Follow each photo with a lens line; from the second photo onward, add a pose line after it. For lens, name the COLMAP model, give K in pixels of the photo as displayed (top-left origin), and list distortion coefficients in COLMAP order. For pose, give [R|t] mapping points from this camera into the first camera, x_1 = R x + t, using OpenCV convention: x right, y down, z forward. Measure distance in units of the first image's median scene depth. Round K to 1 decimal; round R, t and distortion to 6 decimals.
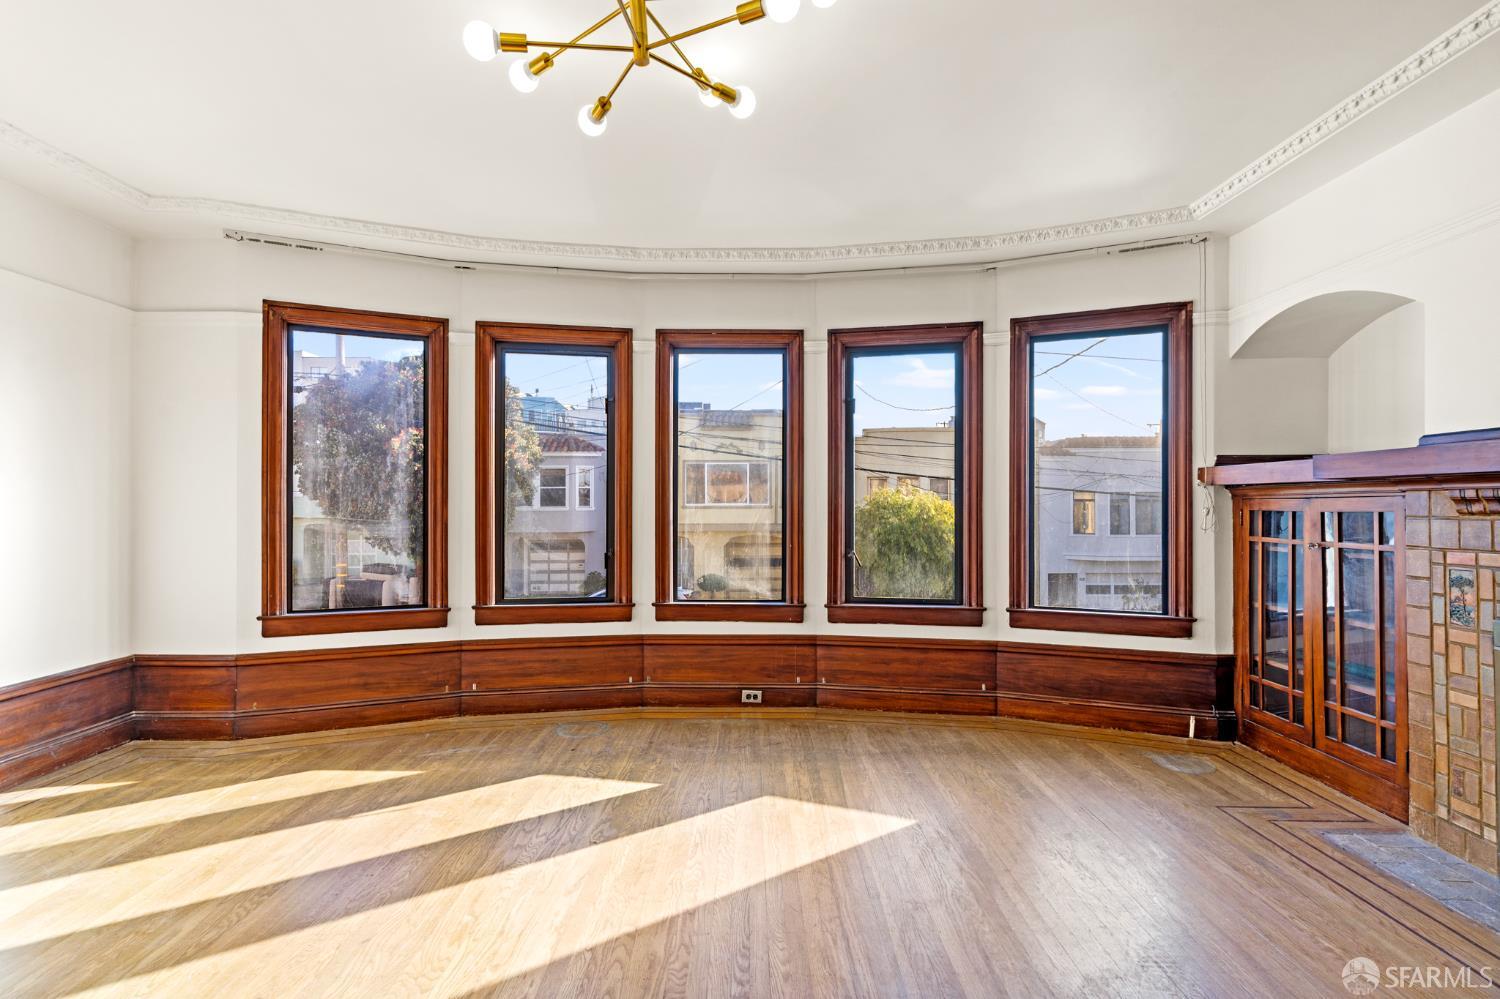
lens RADIAL K [[721.6, 0, 747.9], [0, 721.6, 500.6], [0, 0, 1]] dist [0.001620, 0.000276]
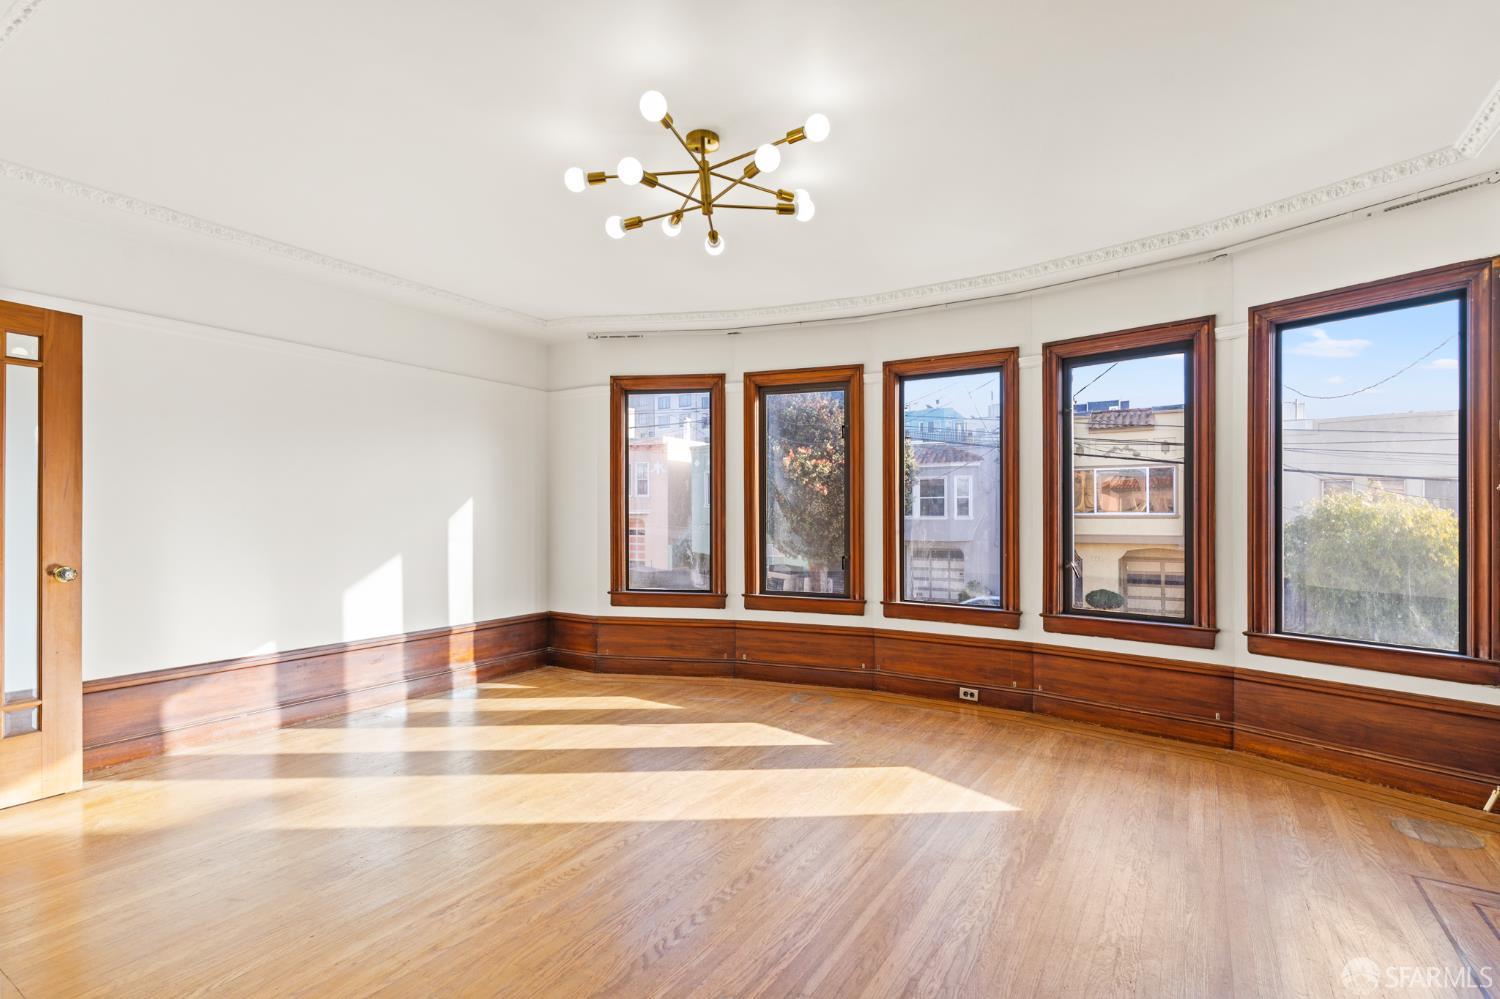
lens RADIAL K [[717.0, 0, 746.5], [0, 717.0, 514.7], [0, 0, 1]] dist [0.003377, 0.000328]
pose [[0.847925, -0.000048, -0.530117, 0.332118], [0.003654, 0.999977, 0.005754, -0.003543], [0.530104, -0.006816, 0.847905, -0.090862]]
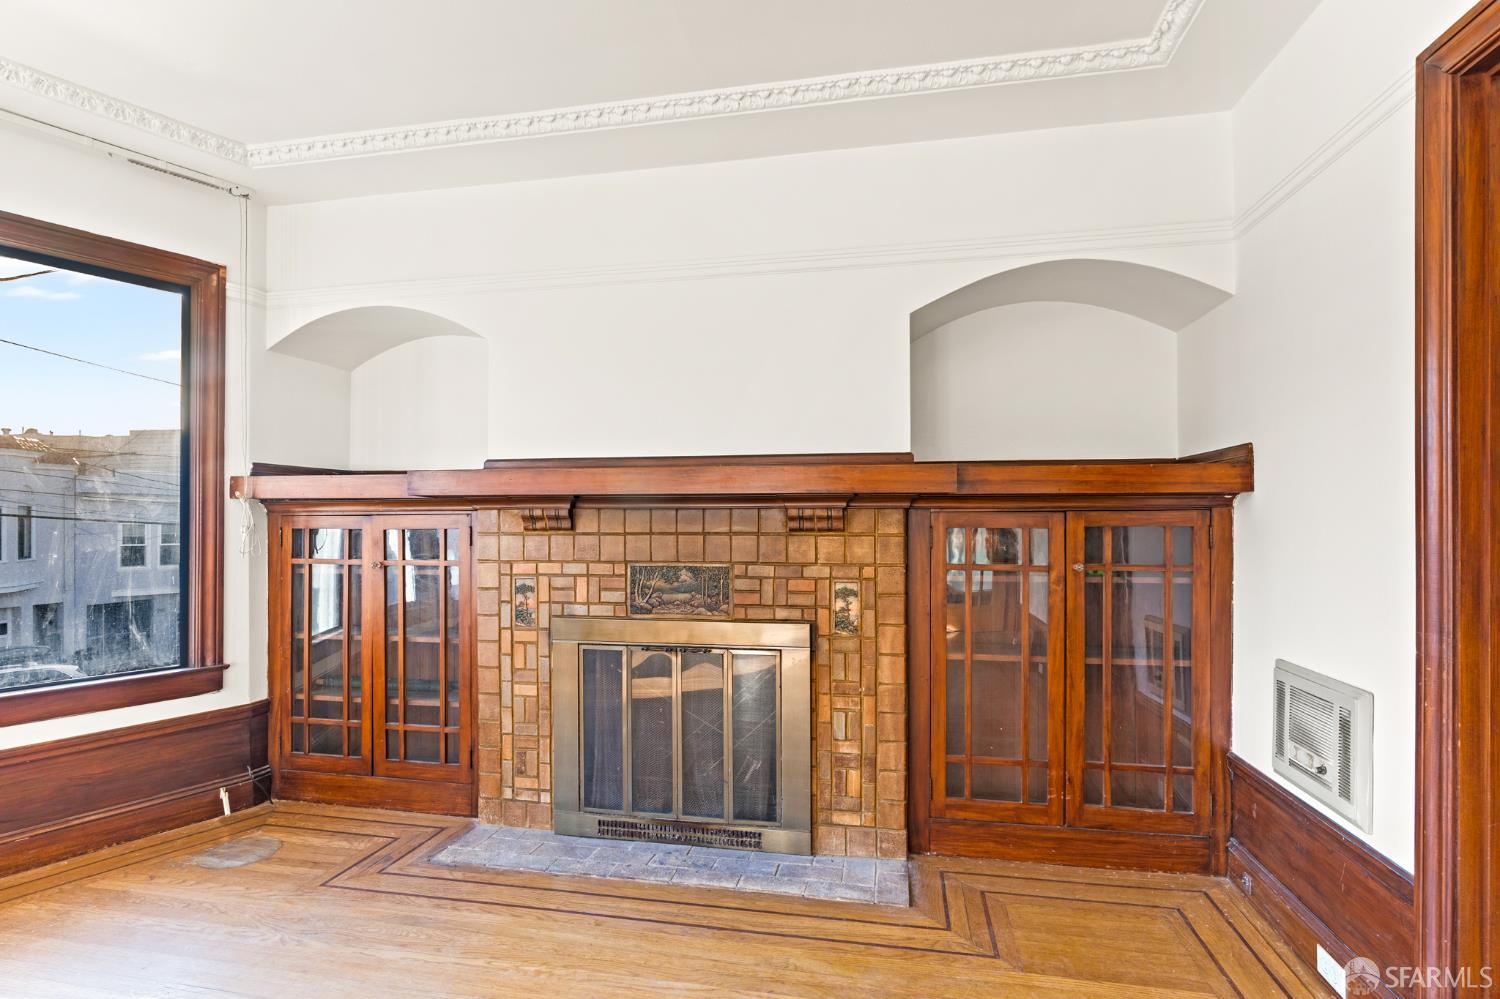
lens RADIAL K [[737.5, 0, 748.8], [0, 737.5, 520.5], [0, 0, 1]] dist [-0.004910, 0.000281]
pose [[0.194551, 0.002537, 0.980889, -0.065998], [-0.005627, 0.999983, -0.001470, 0.001821], [-0.980876, -0.005233, 0.194562, 0.270878]]
